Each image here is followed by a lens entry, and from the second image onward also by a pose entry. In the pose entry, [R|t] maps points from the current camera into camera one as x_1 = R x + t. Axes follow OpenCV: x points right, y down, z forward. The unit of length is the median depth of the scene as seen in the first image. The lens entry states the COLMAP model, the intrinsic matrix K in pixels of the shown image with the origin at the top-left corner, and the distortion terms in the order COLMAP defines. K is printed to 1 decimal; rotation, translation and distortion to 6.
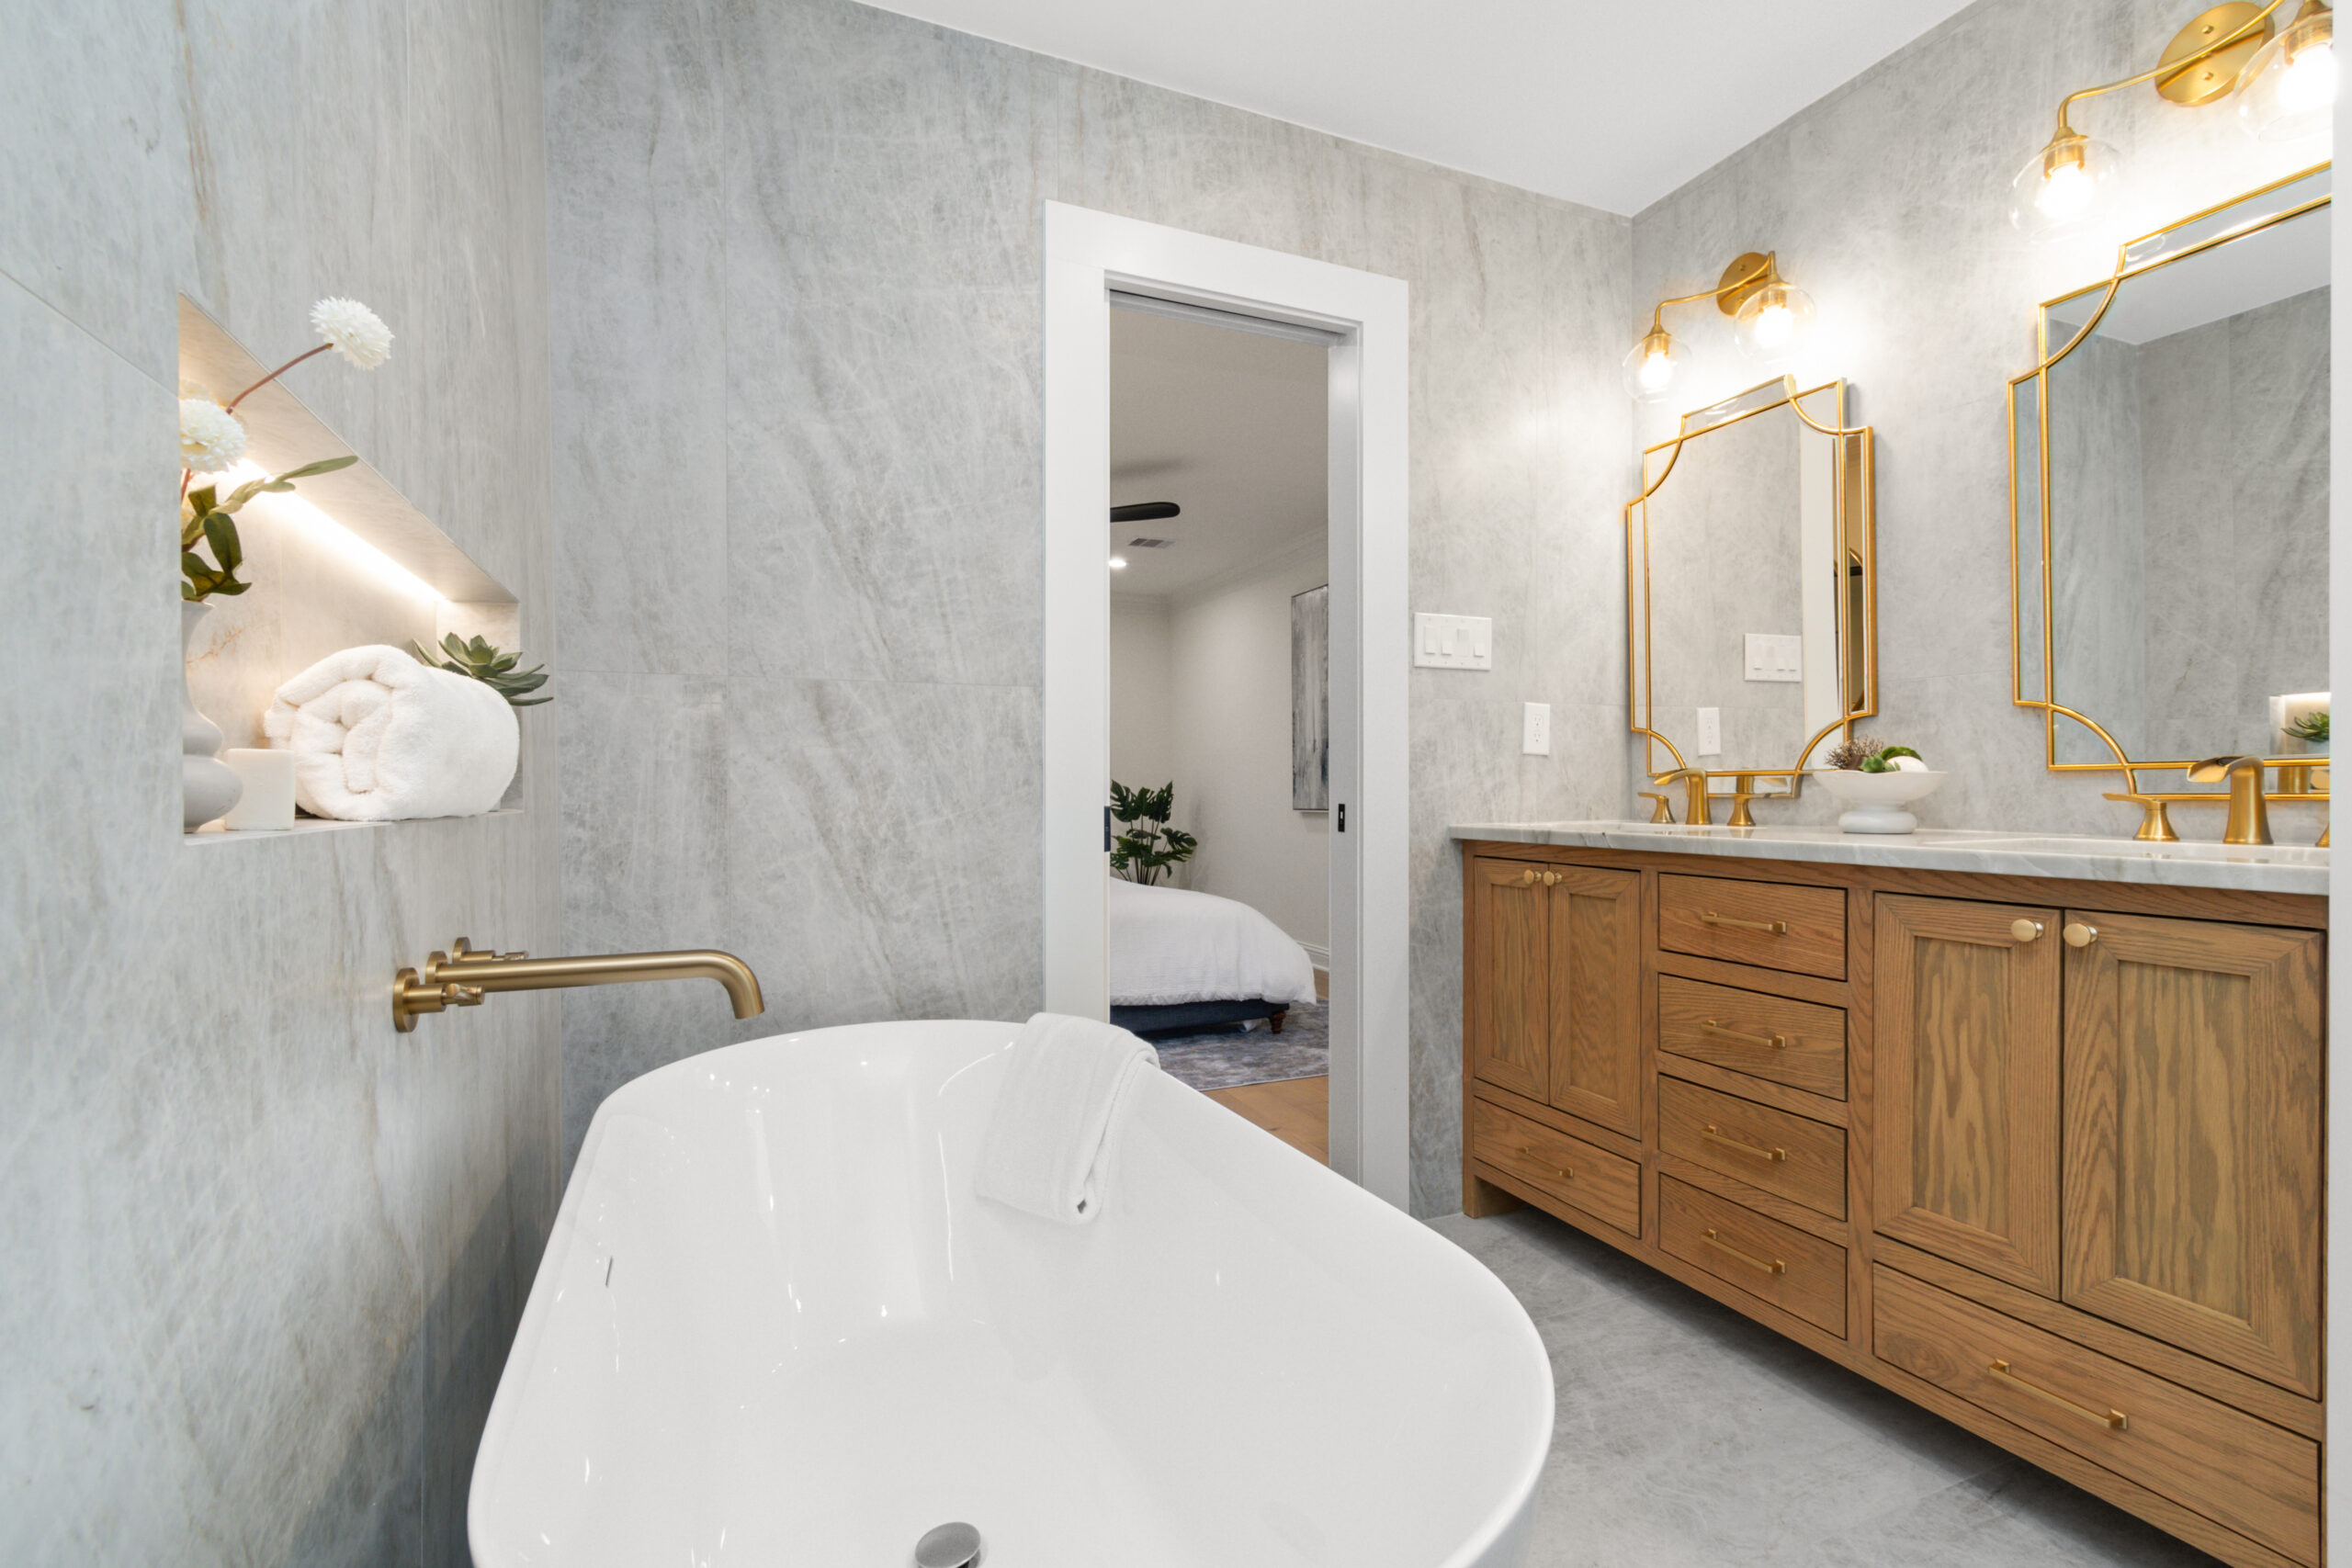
lens RADIAL K [[1043.4, 0, 1181.7], [0, 1043.4, 789.1], [0, 0, 1]] dist [0.001489, 0.000275]
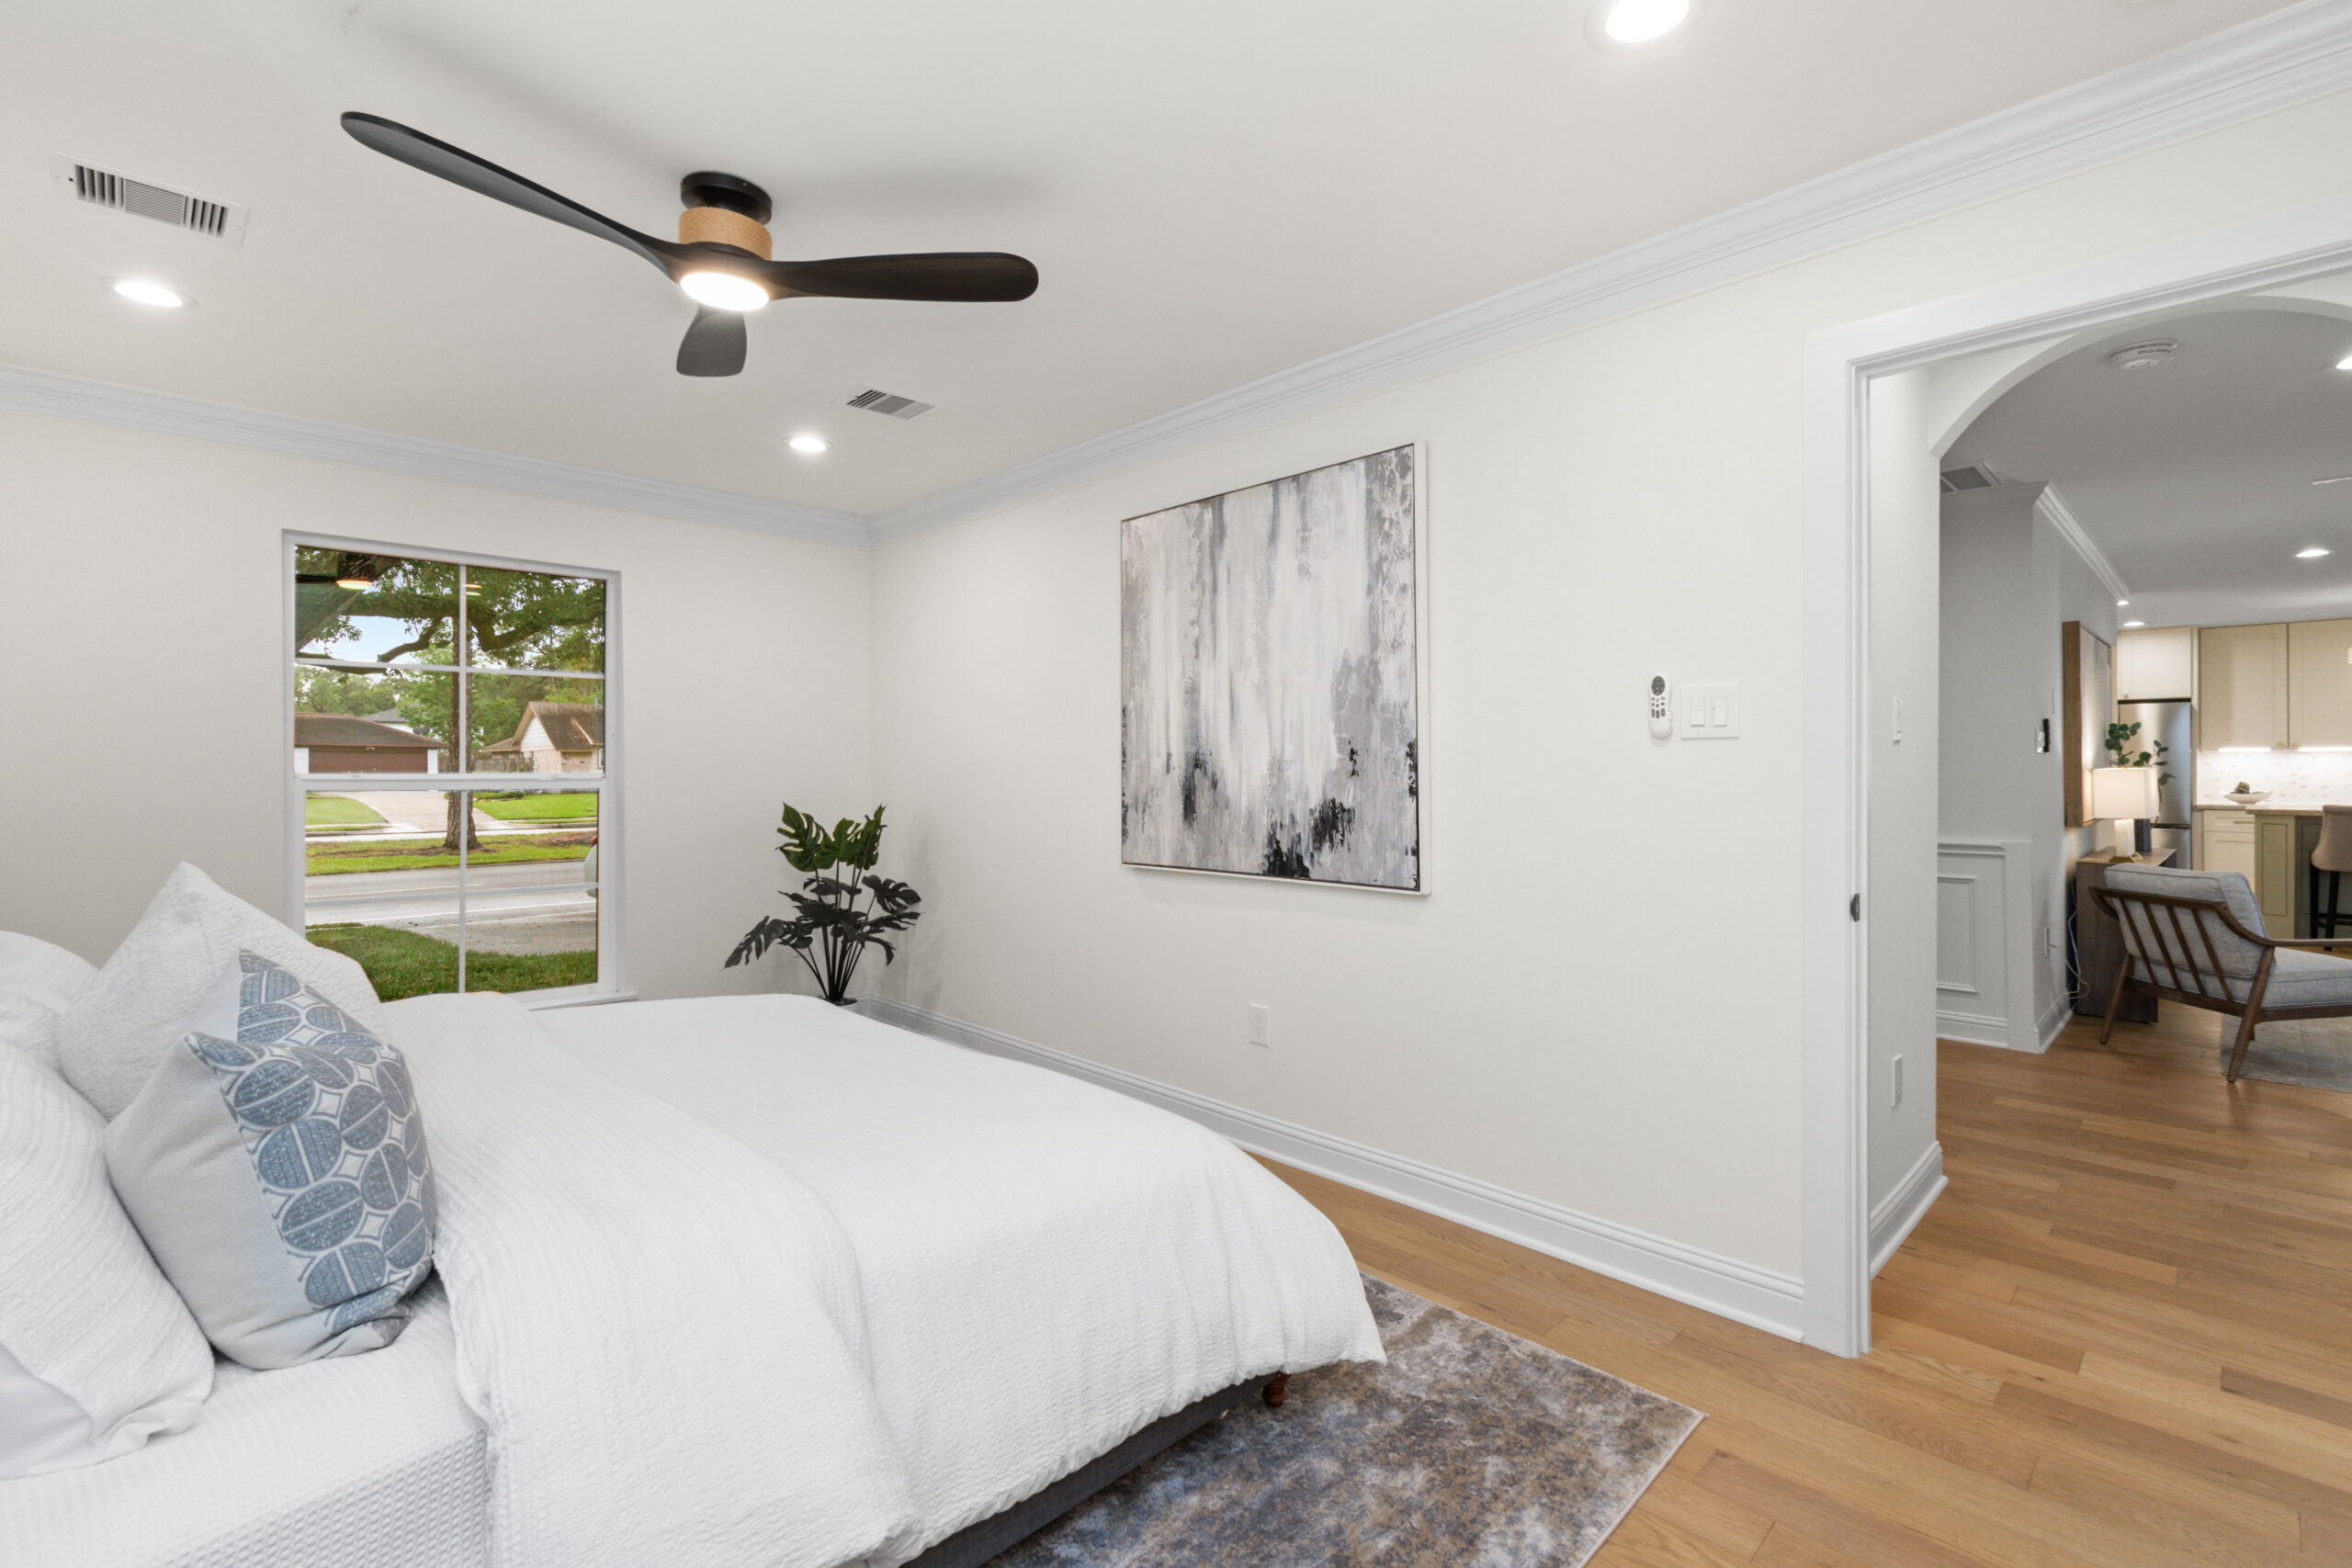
lens RADIAL K [[1043.4, 0, 1163.2], [0, 1043.4, 774.4], [0, 0, 1]] dist [0.001489, 0.000275]
pose [[0.939422, 0.000631, 0.342763, -0.068572], [-0.001854, 0.999993, 0.003239, -0.029397], [-0.342759, -0.003679, 0.939416, 0.338894]]
